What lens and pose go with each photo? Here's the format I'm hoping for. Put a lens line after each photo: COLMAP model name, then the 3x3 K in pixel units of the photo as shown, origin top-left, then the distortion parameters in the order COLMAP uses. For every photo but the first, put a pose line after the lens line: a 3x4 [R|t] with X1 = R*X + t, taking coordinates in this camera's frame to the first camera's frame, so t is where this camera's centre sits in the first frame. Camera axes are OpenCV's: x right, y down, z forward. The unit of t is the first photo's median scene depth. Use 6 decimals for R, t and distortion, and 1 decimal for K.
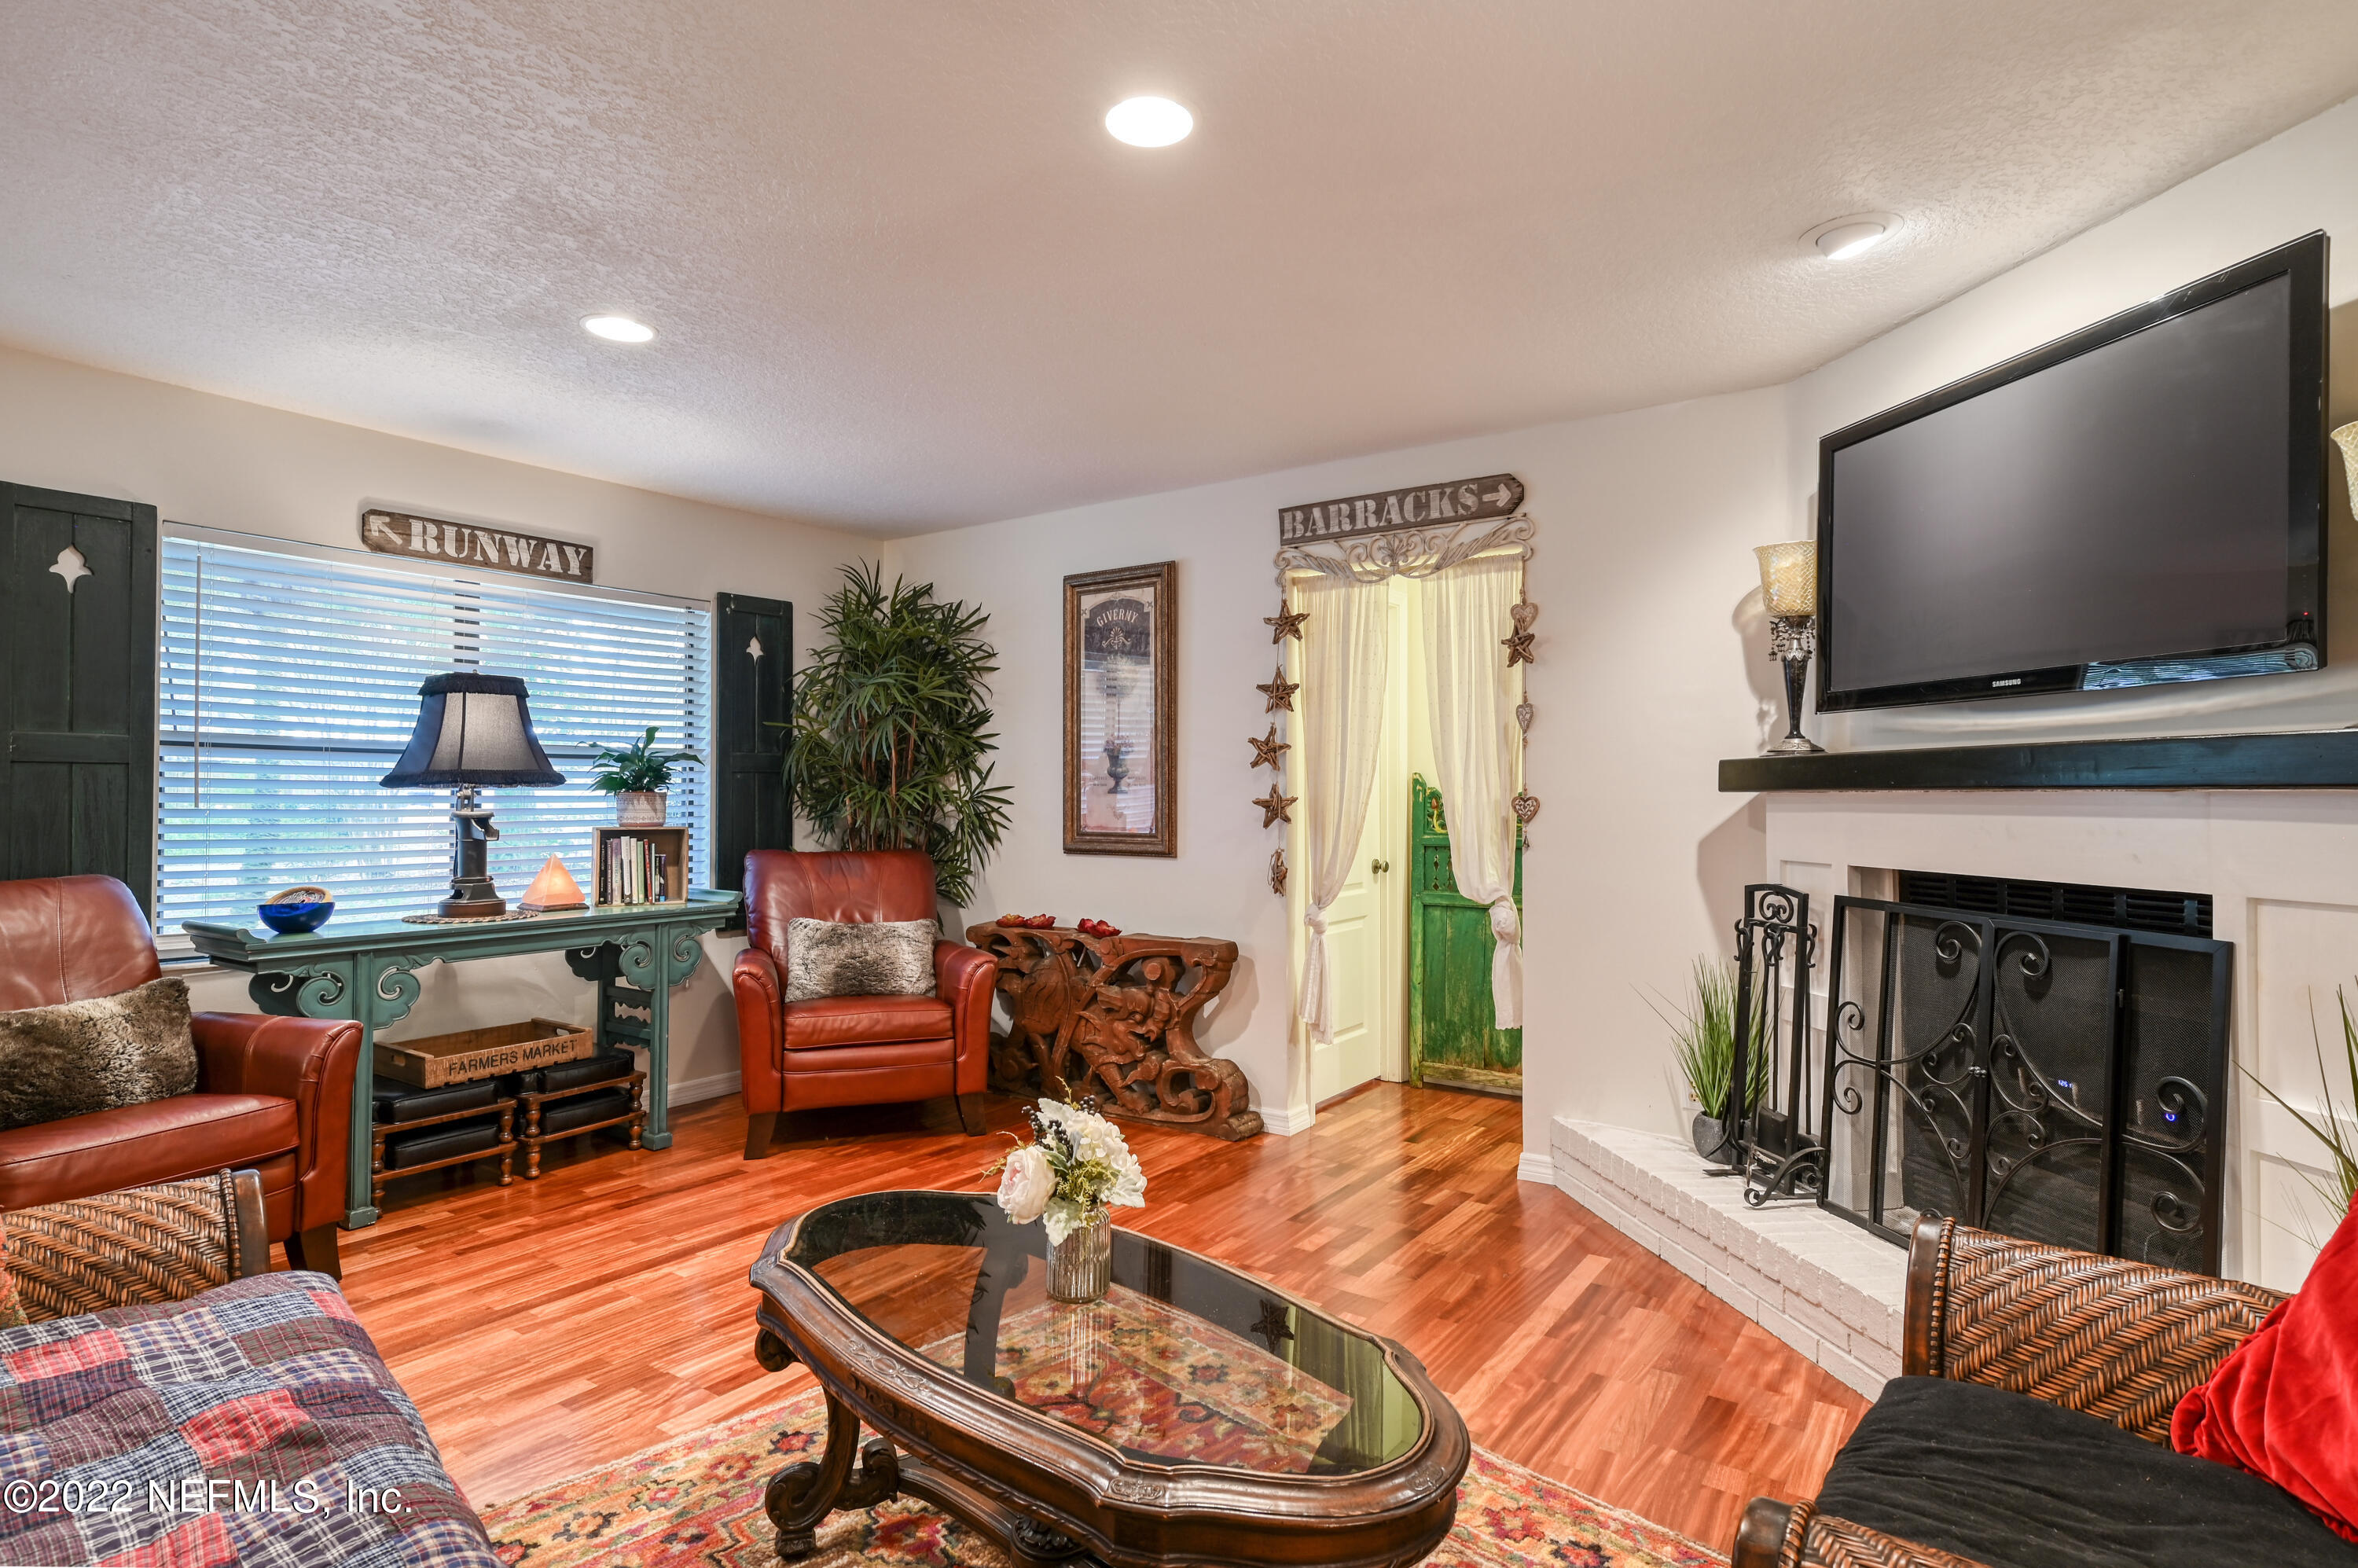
lens RADIAL K [[1210.5, 0, 1179.0], [0, 1210.5, 784.0], [0, 0, 1]] dist [0.001288, 0.000618]
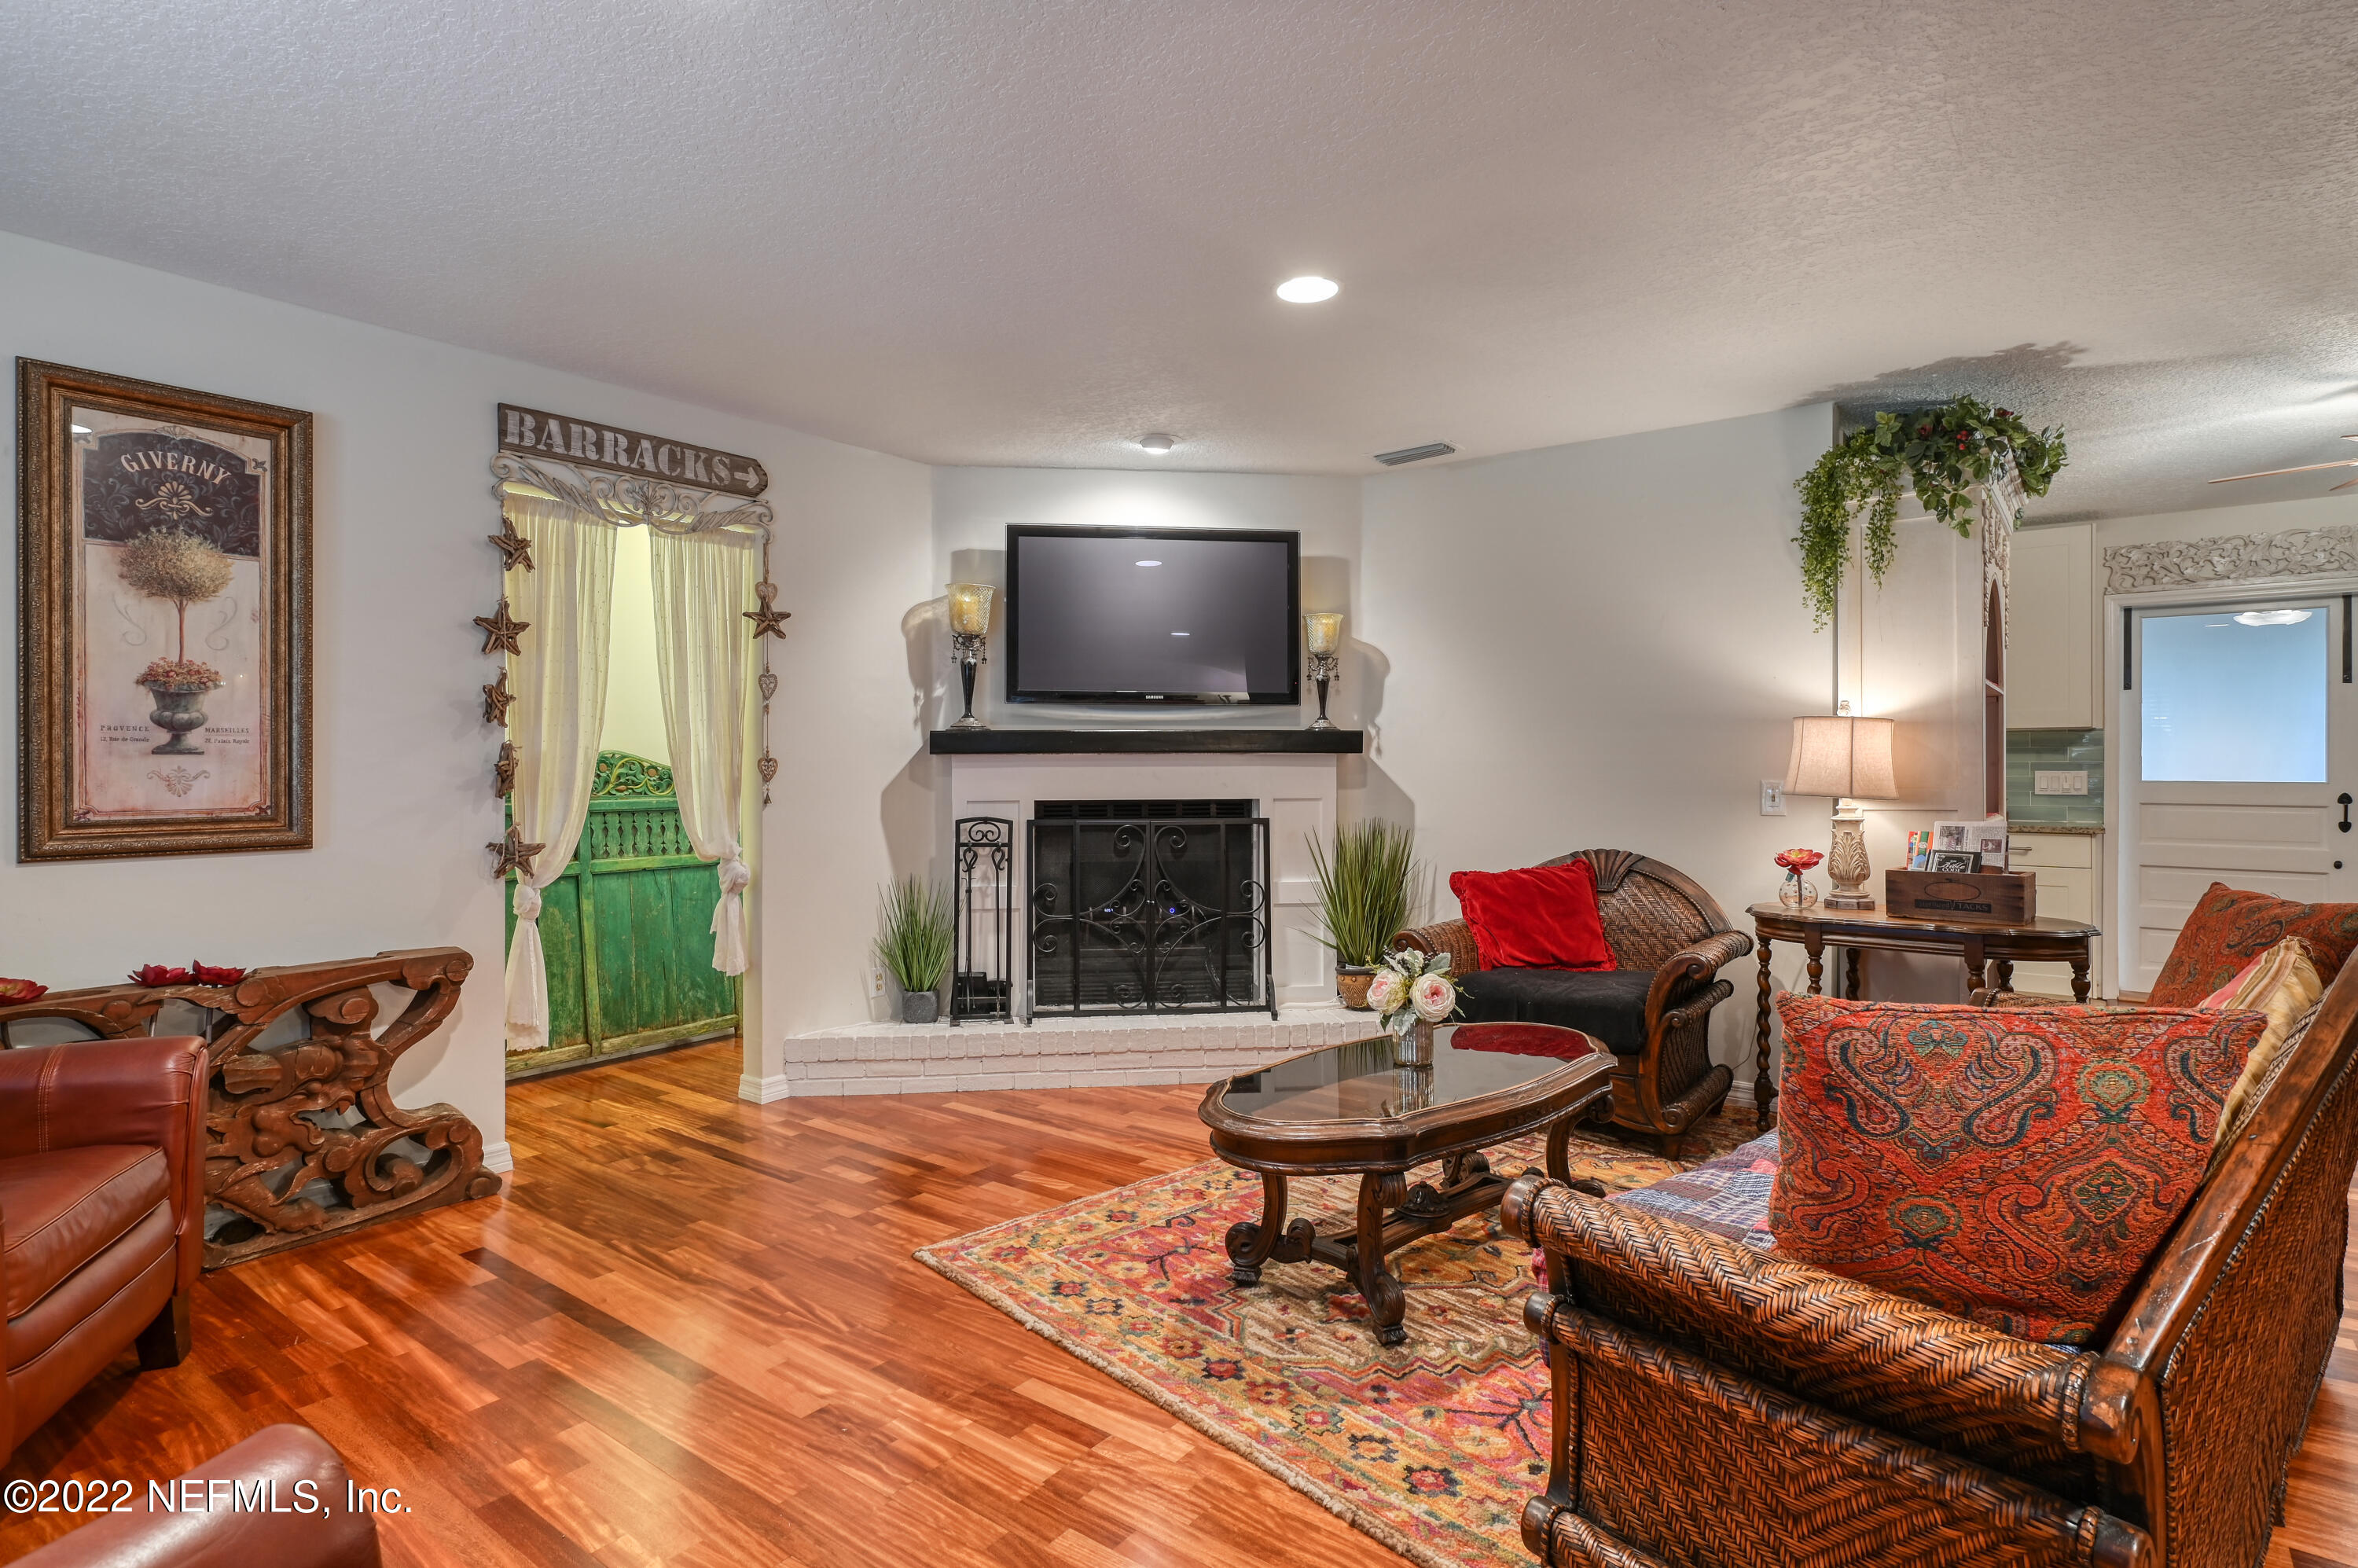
lens RADIAL K [[1171.5, 0, 1180.3], [0, 1171.5, 772.9], [0, 0, 1]] dist [0.000374, 0.001564]
pose [[0.053364, -0.012332, 0.998499, -0.727527], [-0.006337, 0.999899, 0.012688, 0.007801], [-0.998555, -0.007004, 0.053280, 0.540170]]
